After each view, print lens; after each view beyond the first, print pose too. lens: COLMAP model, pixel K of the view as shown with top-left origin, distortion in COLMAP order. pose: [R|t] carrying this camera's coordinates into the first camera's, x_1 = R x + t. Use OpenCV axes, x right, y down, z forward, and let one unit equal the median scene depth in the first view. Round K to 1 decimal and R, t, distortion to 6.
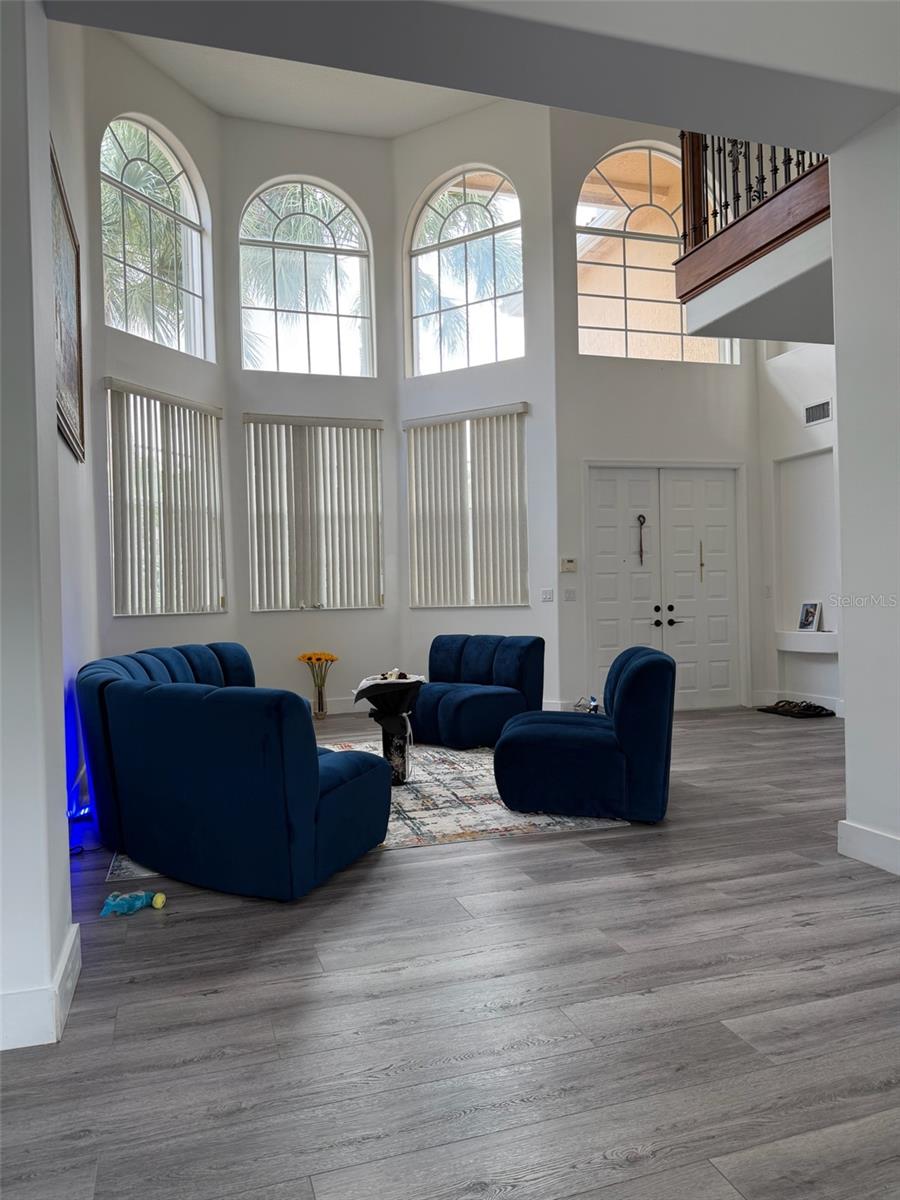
lens RADIAL K [[834.2, 0, 446.0], [0, 834.2, 601.0], [0, 0, 1]] dist [0.008811, -0.002181]
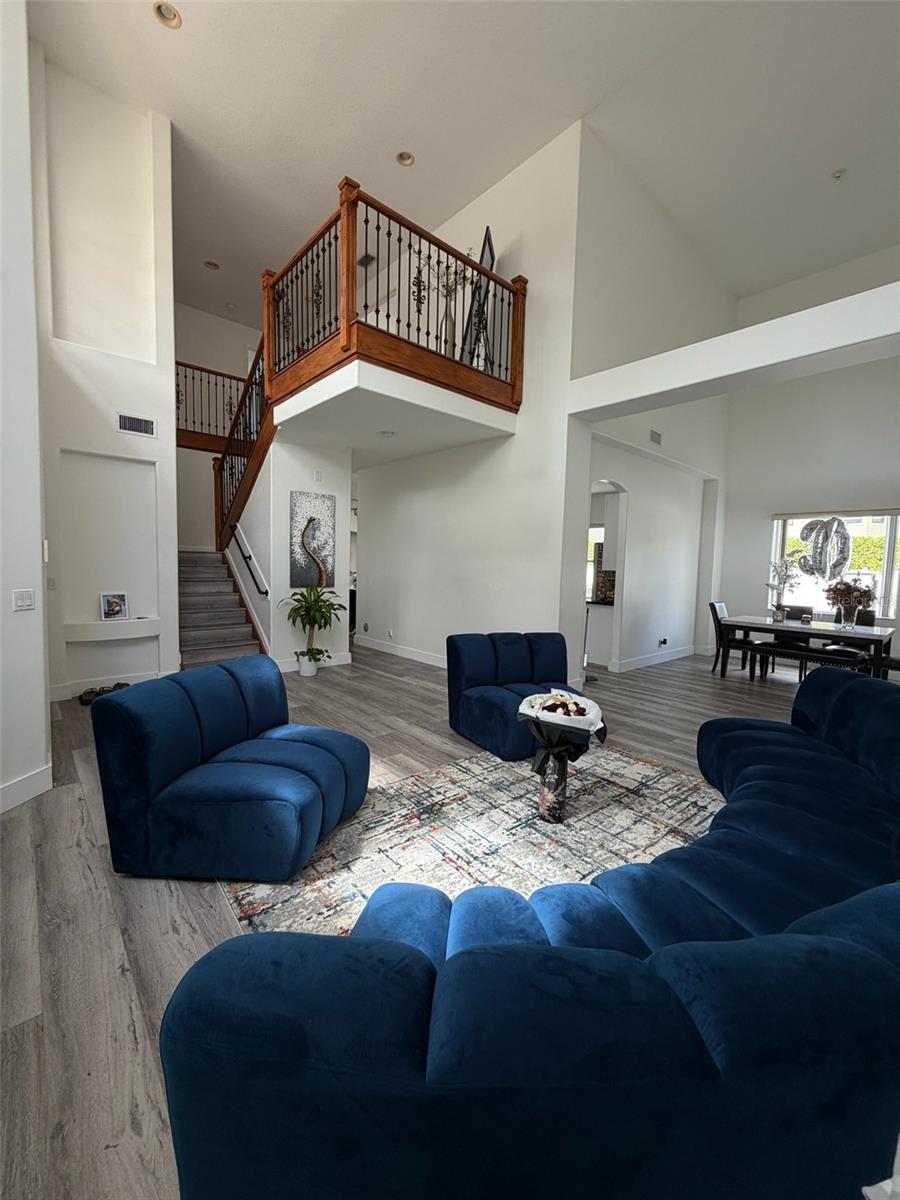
lens RADIAL K [[479.1, 0, 445.6], [0, 479.1, 600.4], [0, 0, 1]] dist [-0.002796, -0.000089]
pose [[-0.398578, -0.055593, 0.915448, -0.561825], [-0.011959, 0.998391, 0.055423, -0.053112], [-0.917057, 0.011143, -0.398601, 1.527657]]
